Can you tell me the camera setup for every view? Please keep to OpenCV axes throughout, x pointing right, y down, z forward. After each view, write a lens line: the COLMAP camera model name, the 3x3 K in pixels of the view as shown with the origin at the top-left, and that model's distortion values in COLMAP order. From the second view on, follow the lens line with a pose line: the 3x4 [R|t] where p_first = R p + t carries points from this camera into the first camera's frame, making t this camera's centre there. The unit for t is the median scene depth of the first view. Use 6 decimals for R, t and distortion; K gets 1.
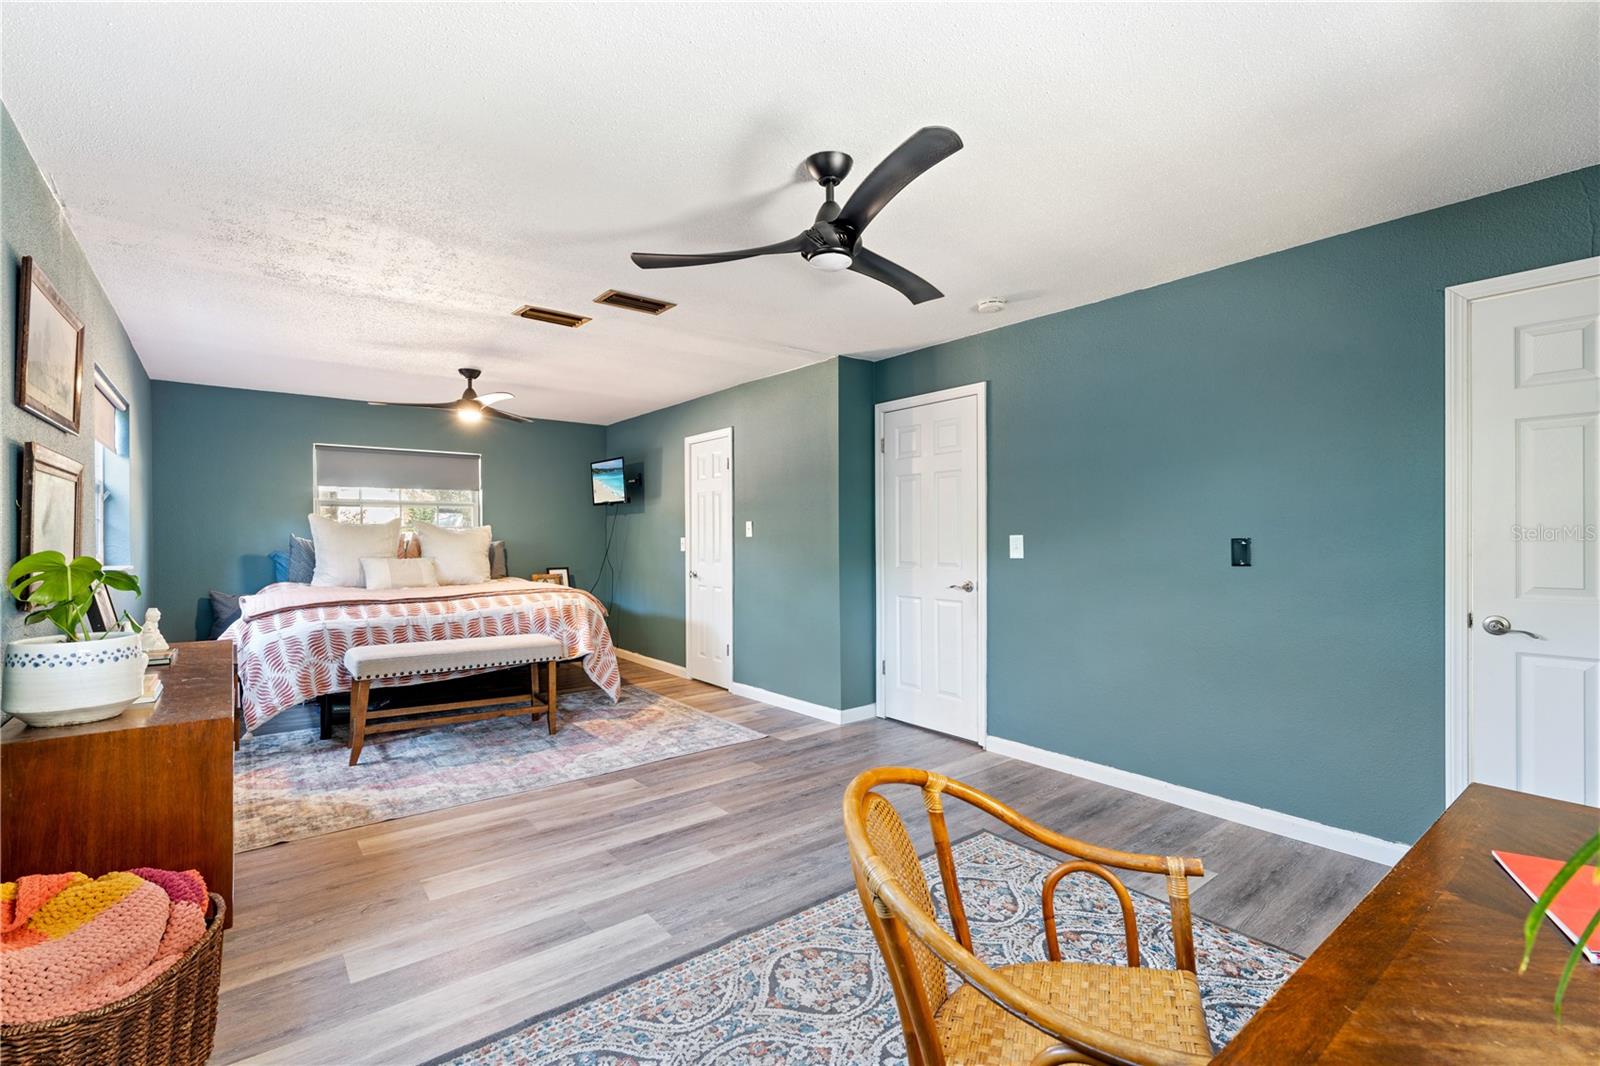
lens RADIAL K [[711.7, 0, 799.9], [0, 711.7, 532.7], [0, 0, 1]] dist [0.002499, -0.000432]
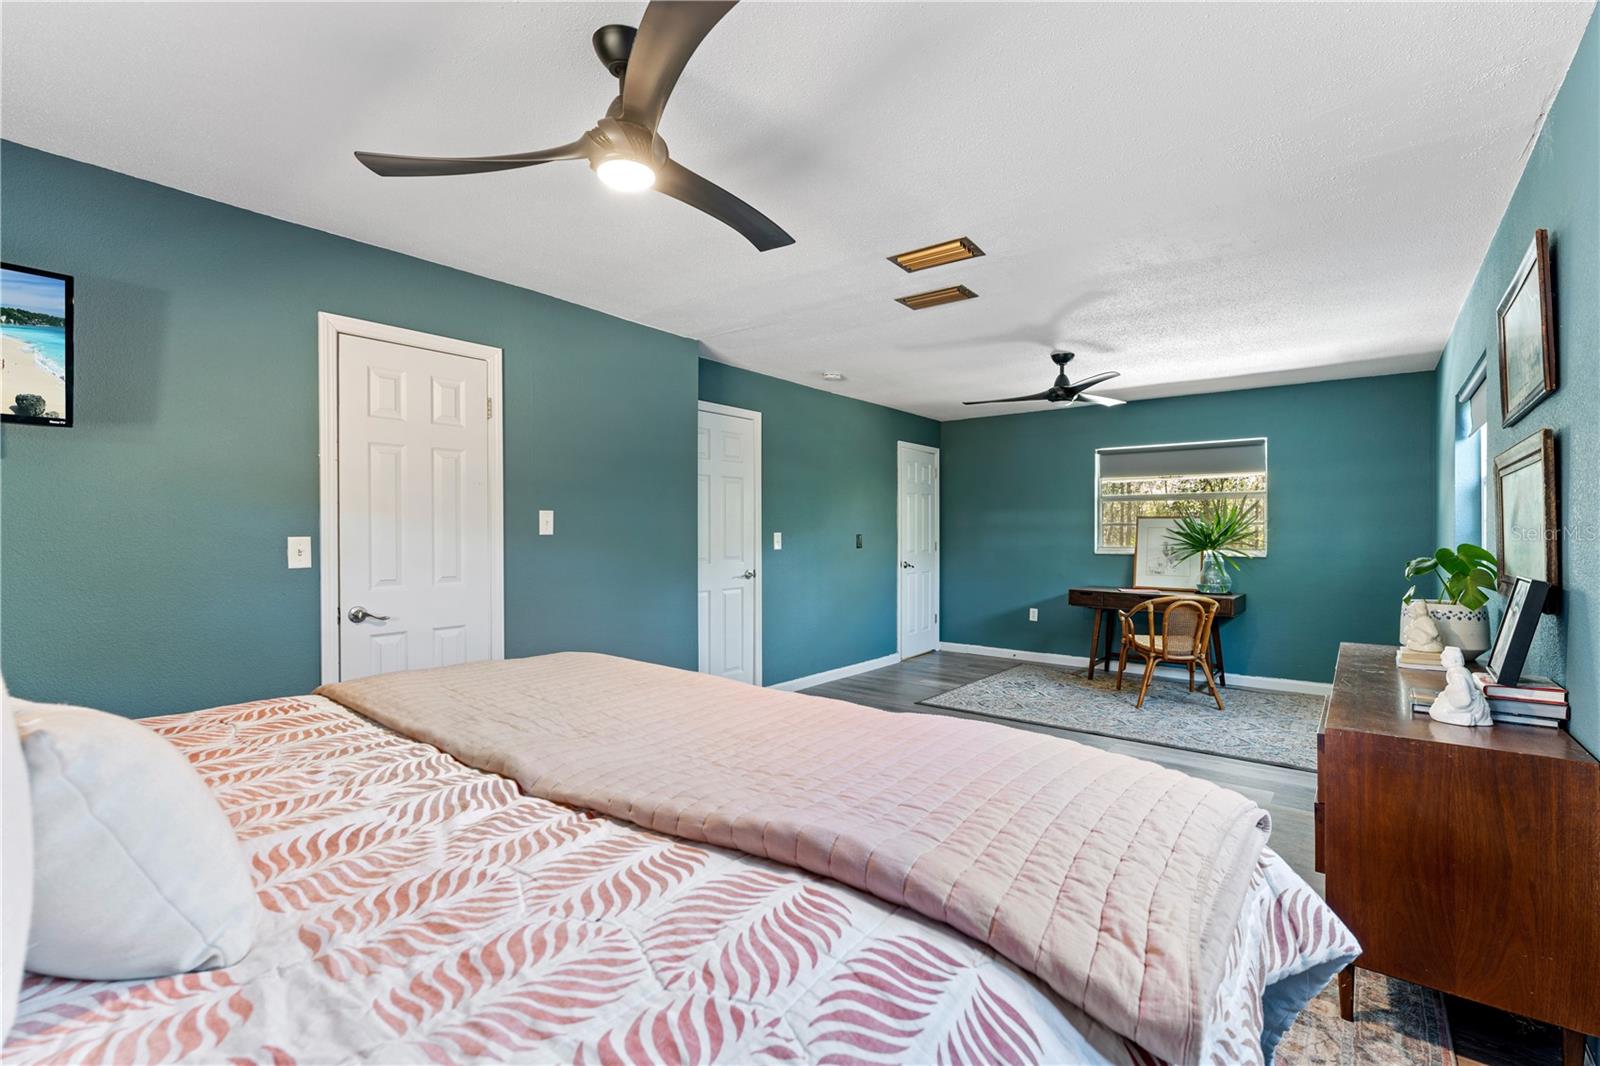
lens RADIAL K [[711.7, 0, 812.2], [0, 711.7, 528.9], [0, 0, 1]] dist [0.002499, -0.000432]
pose [[-0.246674, -0.001581, 0.969097, -1.012391], [-0.013268, 0.999910, -0.001746, -0.002068], [-0.969008, -0.013289, -0.246673, 1.248224]]
